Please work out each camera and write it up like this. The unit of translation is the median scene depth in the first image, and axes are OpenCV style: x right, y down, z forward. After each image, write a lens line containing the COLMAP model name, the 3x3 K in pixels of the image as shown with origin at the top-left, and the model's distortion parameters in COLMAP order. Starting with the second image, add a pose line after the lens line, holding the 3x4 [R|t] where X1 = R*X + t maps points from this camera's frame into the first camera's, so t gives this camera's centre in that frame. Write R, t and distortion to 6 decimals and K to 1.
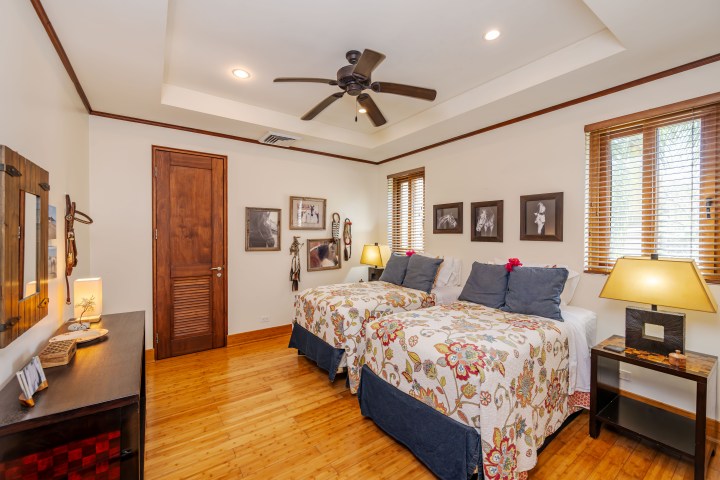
lens RADIAL K [[294.3, 0, 361.9], [0, 294.3, 240.2], [0, 0, 1]] dist [-0.000974, -0.000039]
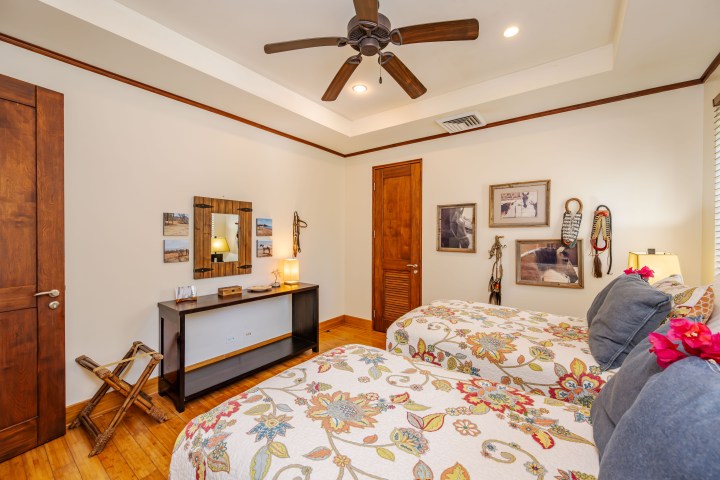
lens RADIAL K [[294.3, 0, 361.9], [0, 294.3, 240.2], [0, 0, 1]] dist [-0.000974, -0.000039]
pose [[0.299850, 0.010484, -0.953929, 0.428335], [-0.017741, 0.999828, 0.005412, 0.000574], [0.953821, 0.015300, 0.299985, 0.444568]]
